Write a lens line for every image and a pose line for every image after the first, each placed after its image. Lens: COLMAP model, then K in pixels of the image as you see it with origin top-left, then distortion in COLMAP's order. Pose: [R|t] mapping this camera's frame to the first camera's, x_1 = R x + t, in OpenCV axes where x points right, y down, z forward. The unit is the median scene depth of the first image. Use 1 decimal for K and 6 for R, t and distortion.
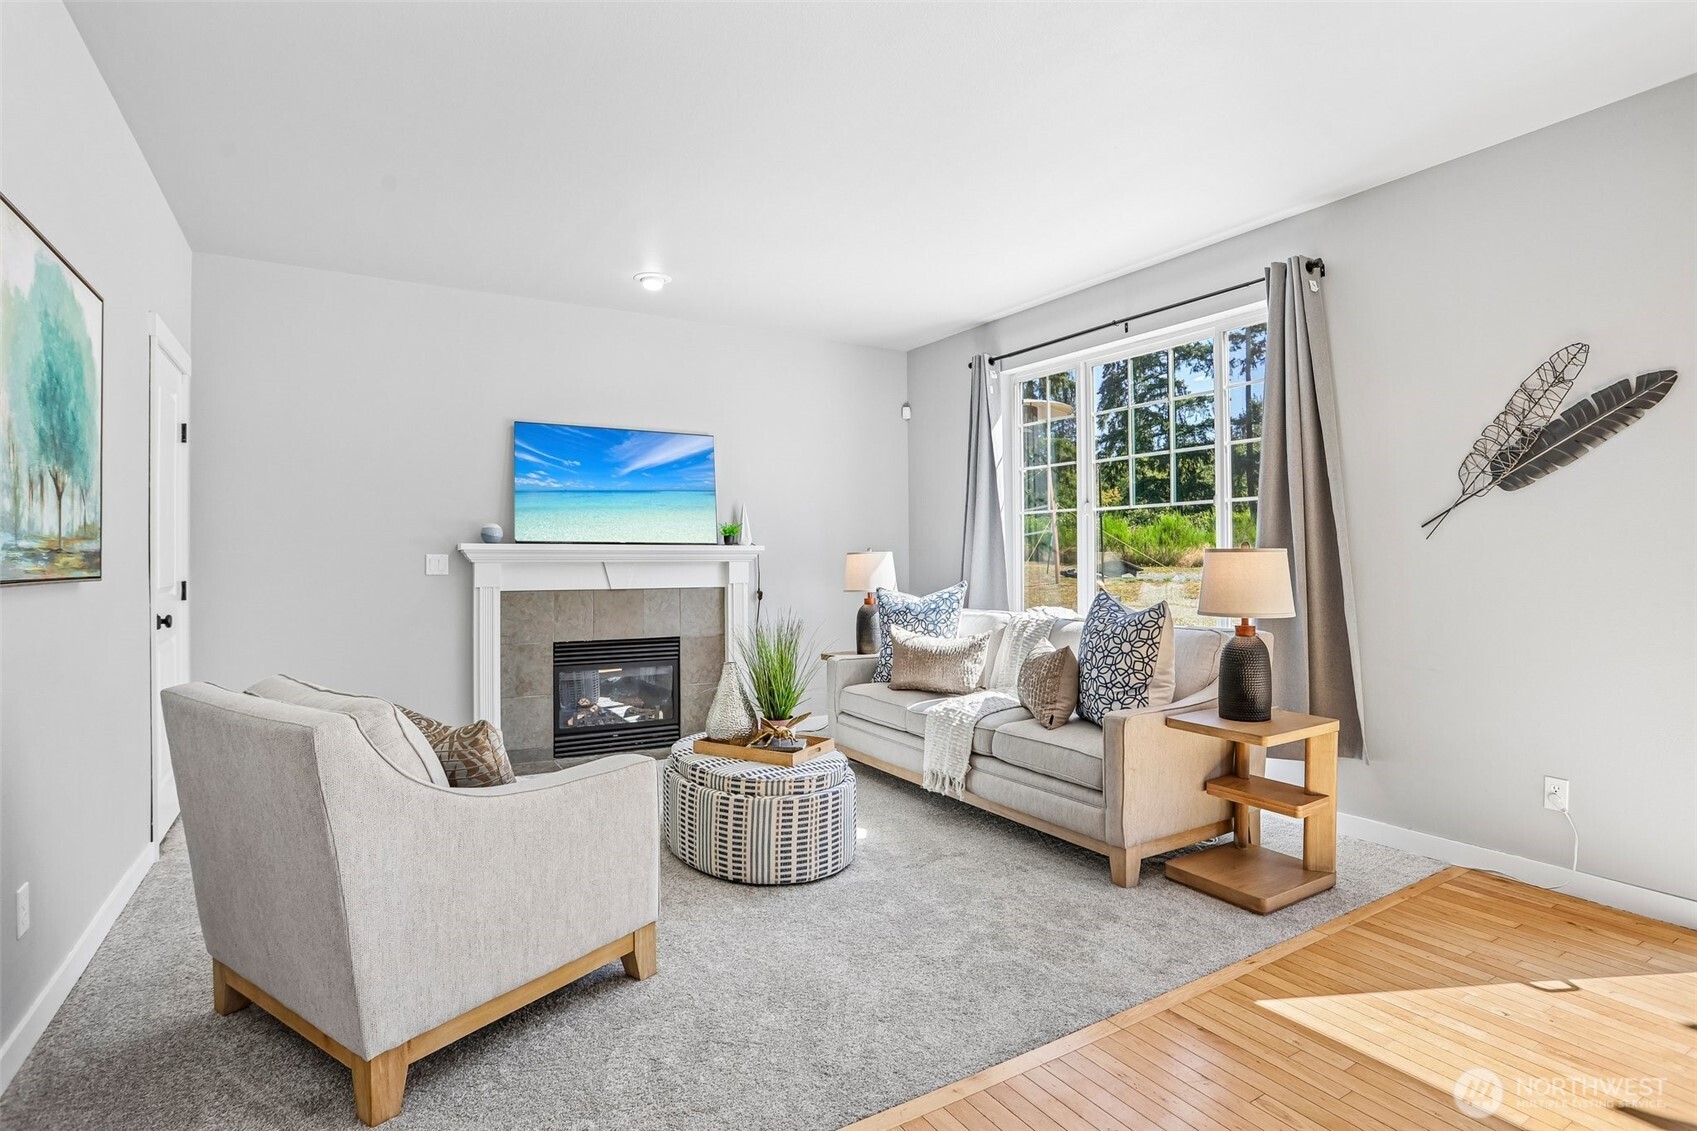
lens RADIAL K [[848.8, 0, 854.4], [0, 848.8, 557.2], [0, 0, 1]] dist [-0.084765, 0.042878]
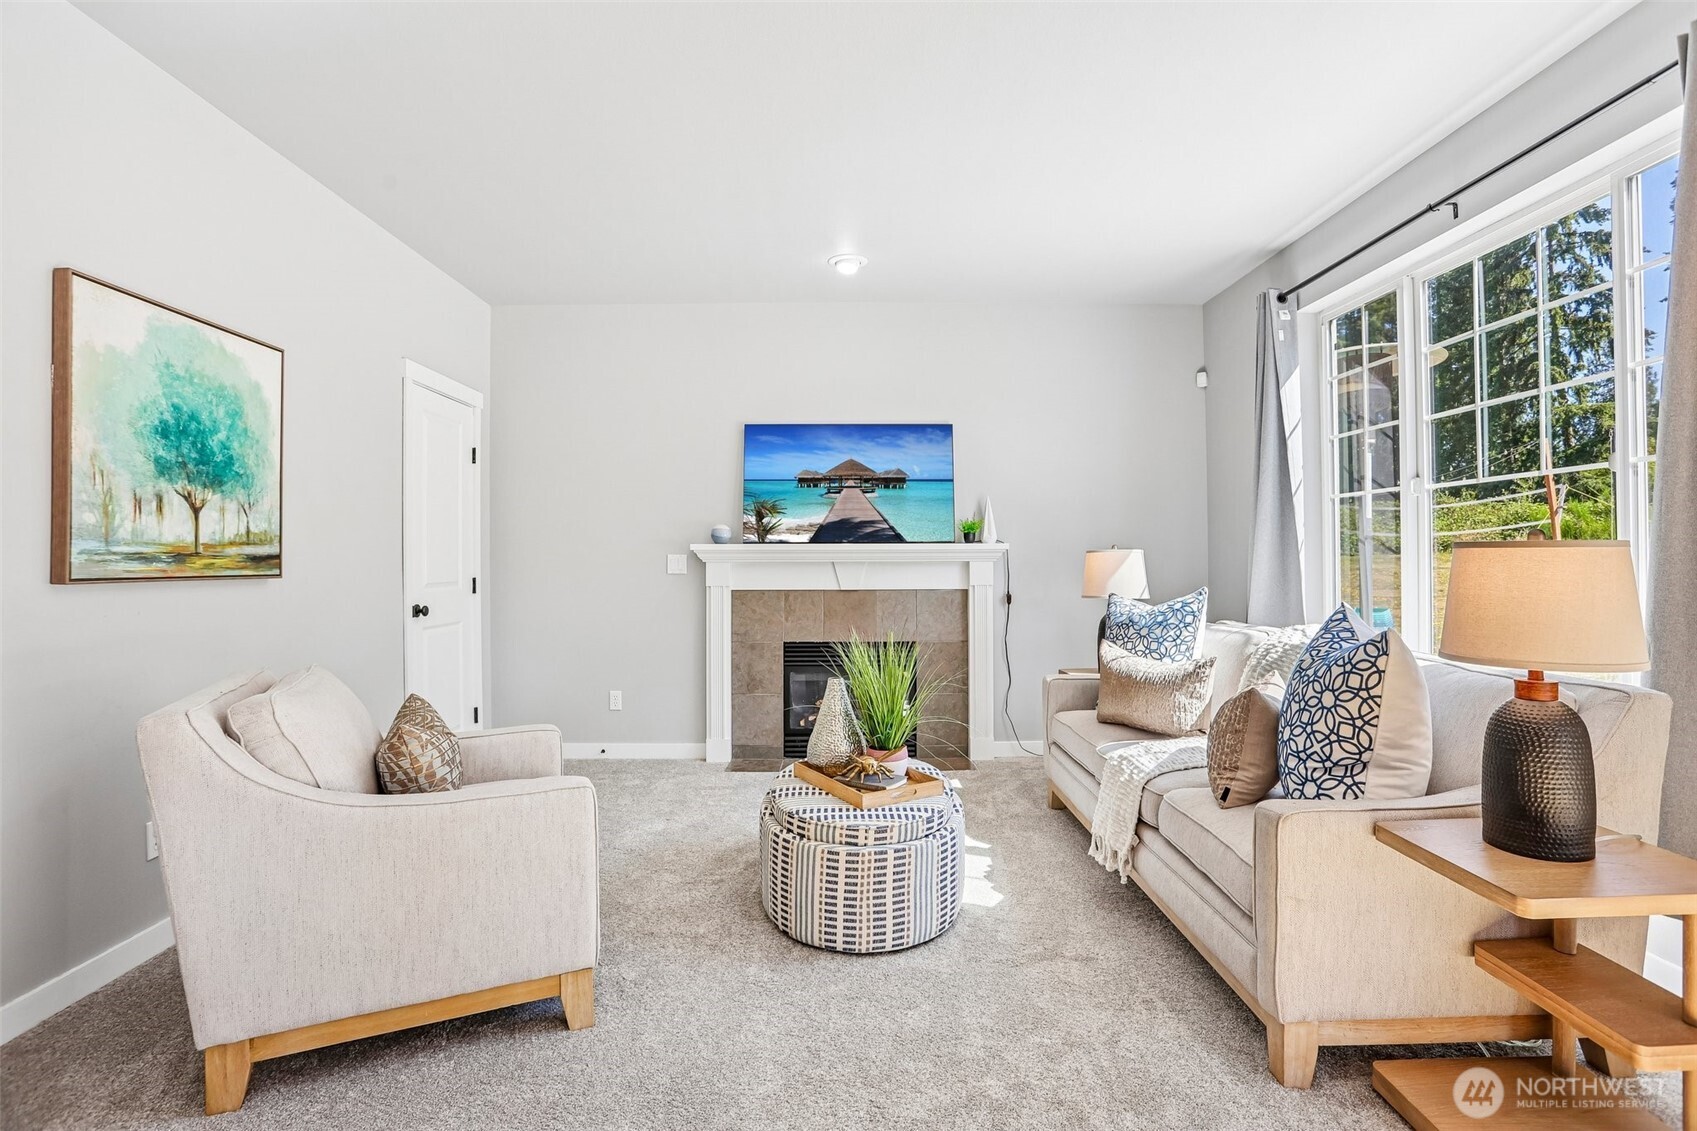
lens RADIAL K [[822.4, 0, 847.5], [0, 822.4, 556.0], [0, 0, 1]] dist [-0.077195, 0.034465]
pose [[0.860275, -0.002579, -0.509824, 0.318045], [0.002928, 0.999996, -0.000119, -0.001494], [0.509822, -0.001390, 0.860279, 0.294599]]
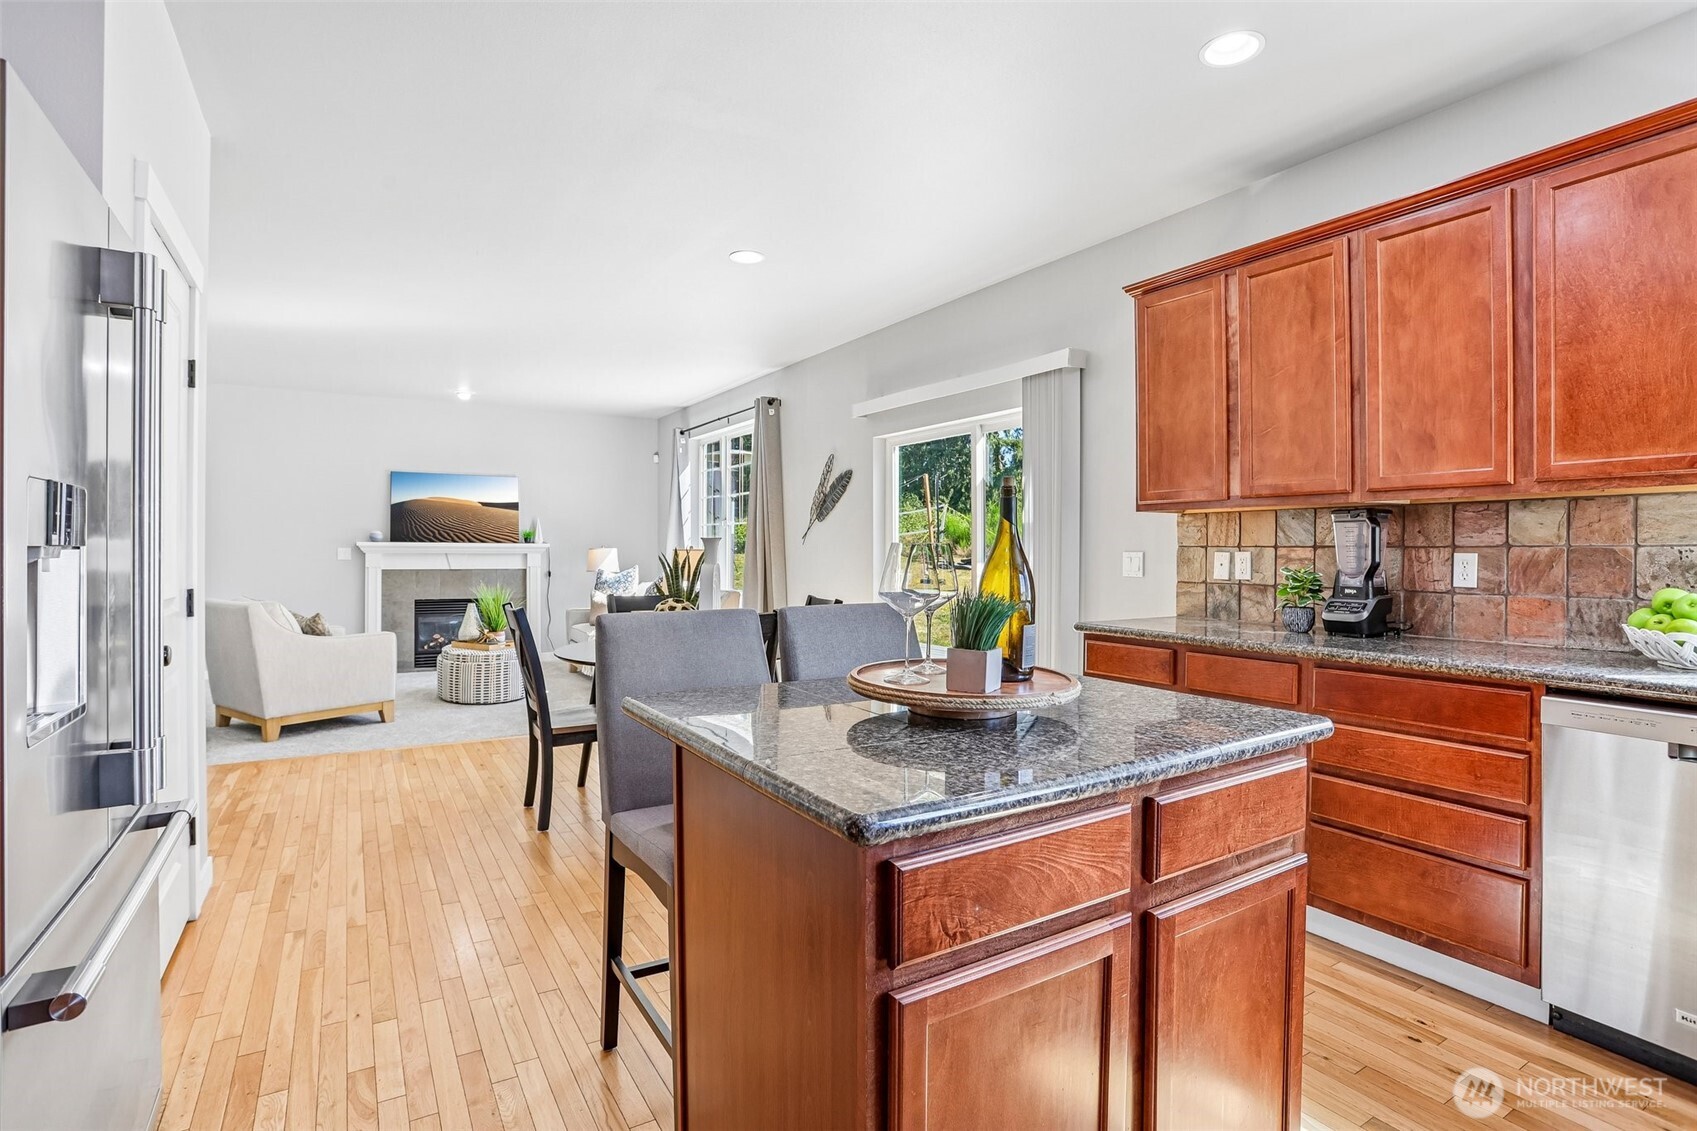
lens RADIAL K [[826.2, 0, 850.5], [0, 826.2, 558.3], [0, 0, 1]] dist [-0.086570, 0.039740]
pose [[0.999948, 0.006945, 0.007421, 0.792359], [-0.007023, 0.999921, 0.010450, -0.010258], [-0.007347, -0.010501, 0.999918, -1.003283]]
